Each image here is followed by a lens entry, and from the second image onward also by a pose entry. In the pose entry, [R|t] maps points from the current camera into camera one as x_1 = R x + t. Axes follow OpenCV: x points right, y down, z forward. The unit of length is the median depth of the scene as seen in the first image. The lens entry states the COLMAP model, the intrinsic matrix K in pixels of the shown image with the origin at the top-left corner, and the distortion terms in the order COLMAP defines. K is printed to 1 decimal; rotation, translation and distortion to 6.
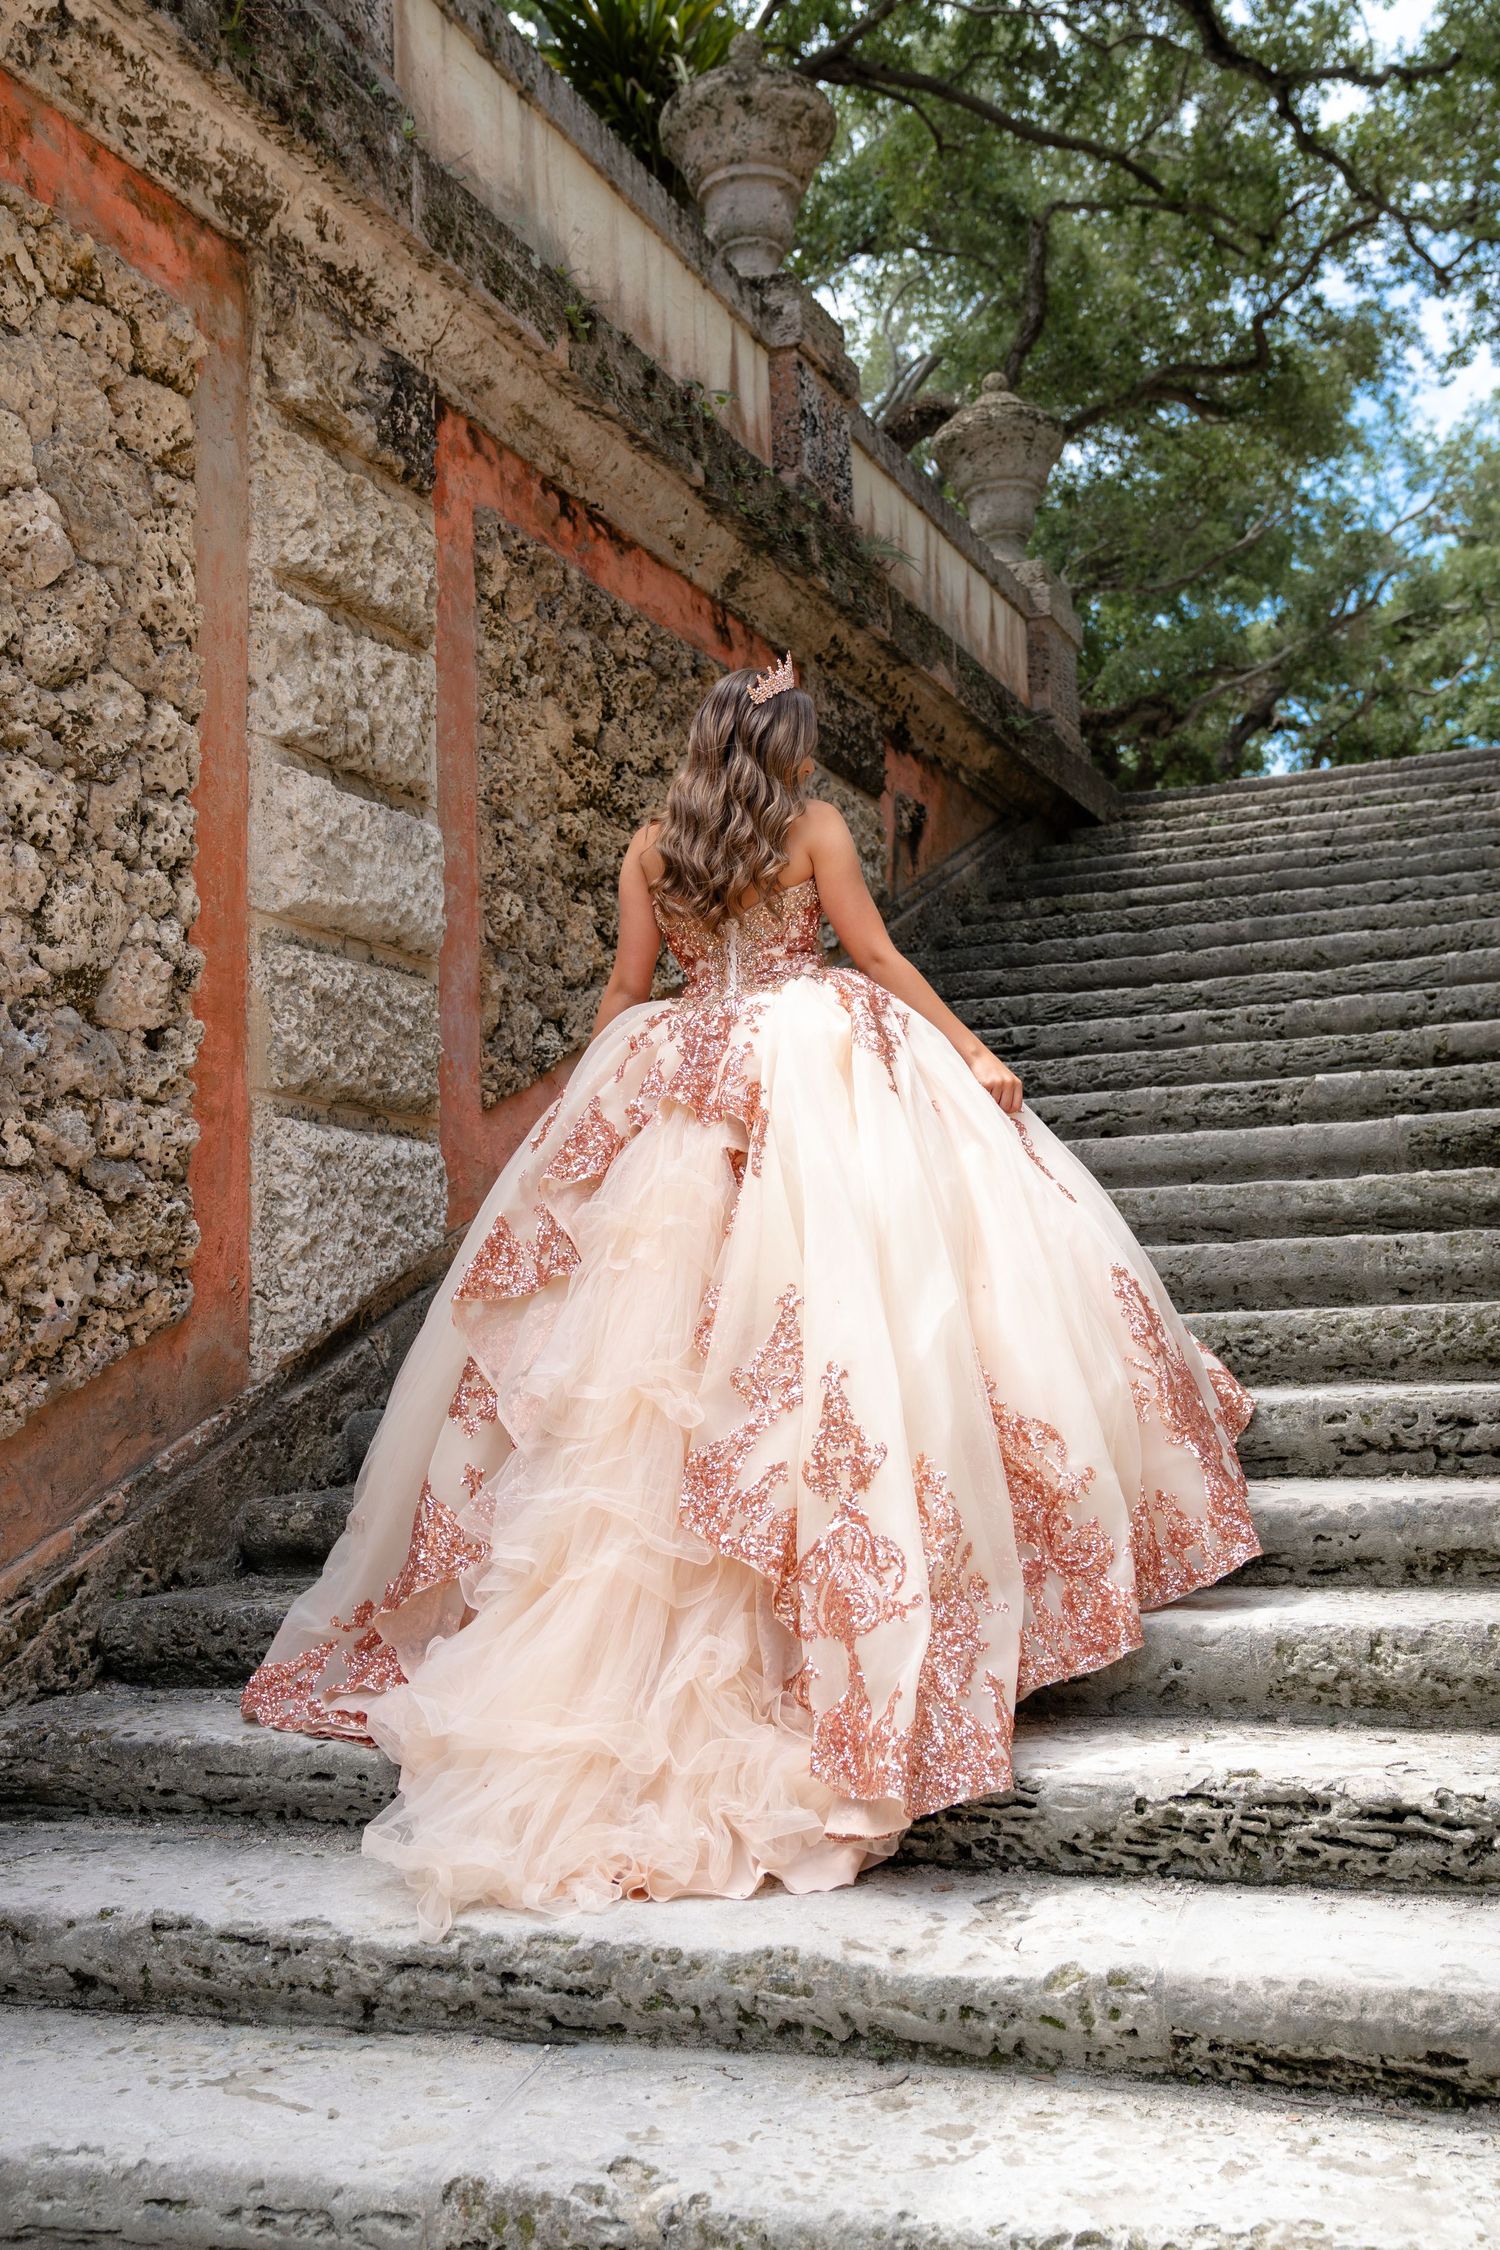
lens RADIAL K [[2172.5, 0, 750.5], [0, 2172.5, 1127.7], [0, 0, 1]] dist [0.016319, 0.000000]
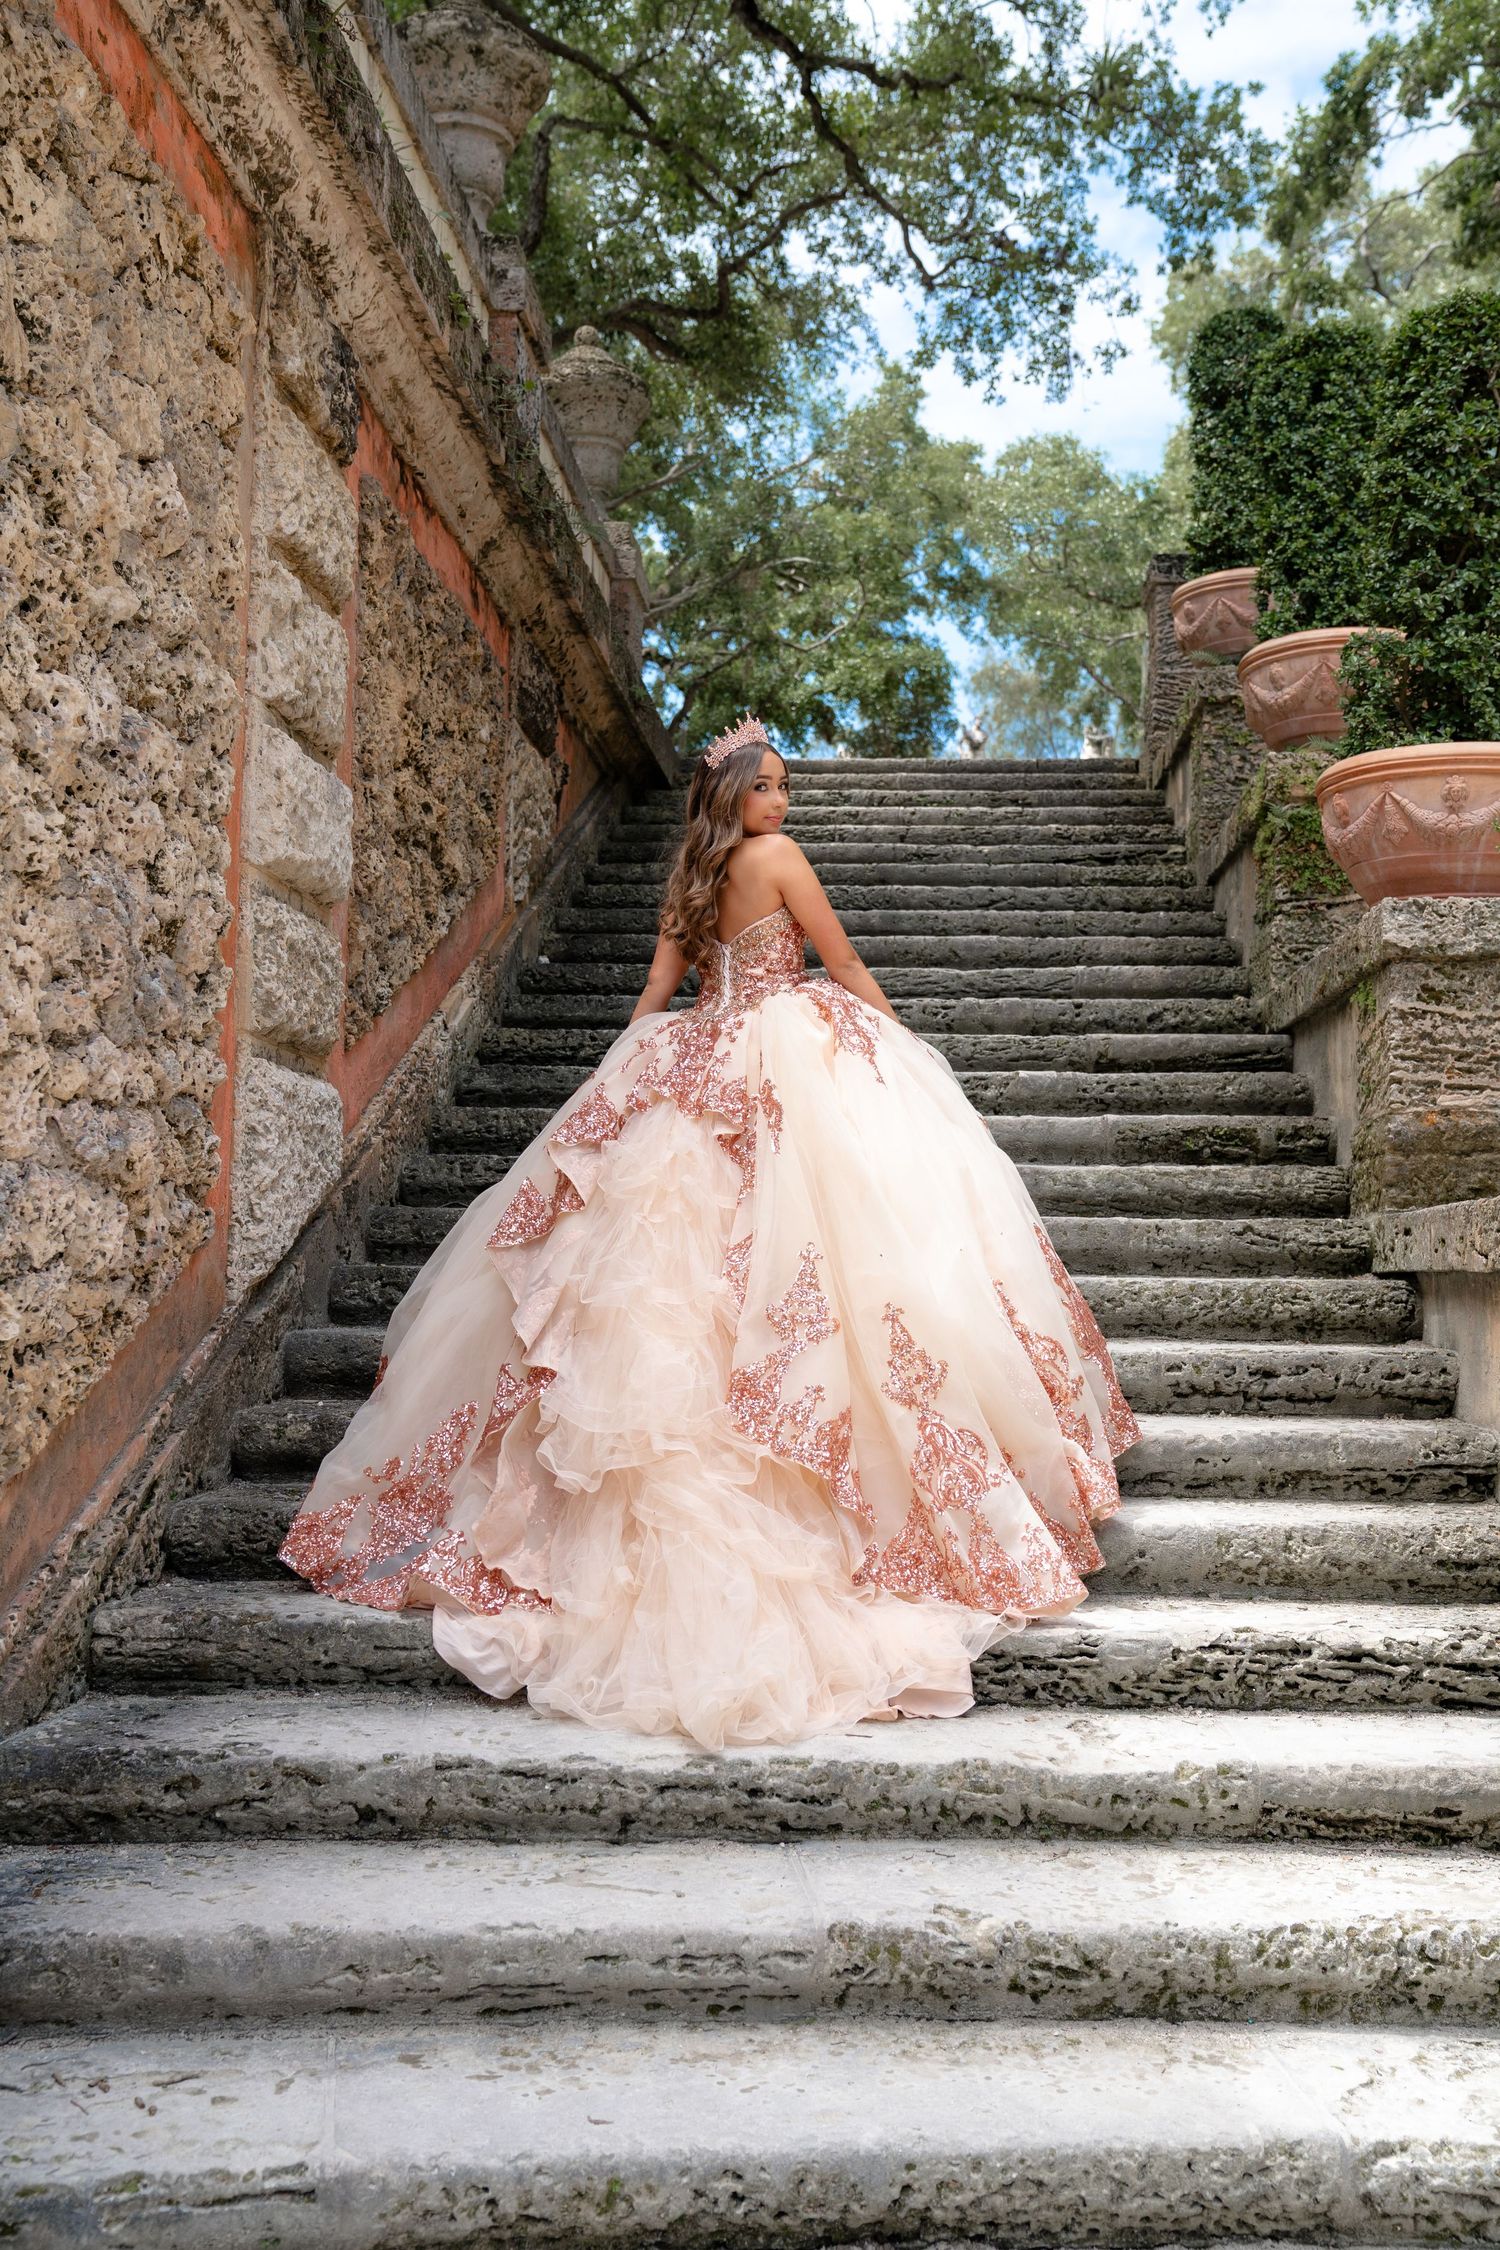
lens RADIAL K [[2331.0, 0, 747.0], [0, 2331.0, 1125.7], [0, 0, 1]] dist [0.058696, 0.000000]
pose [[0.934006, 0.065092, 0.351278, -0.450840], [-0.080261, 0.996358, 0.028777, -0.027546], [-0.348126, -0.055072, 0.935829, -0.189249]]
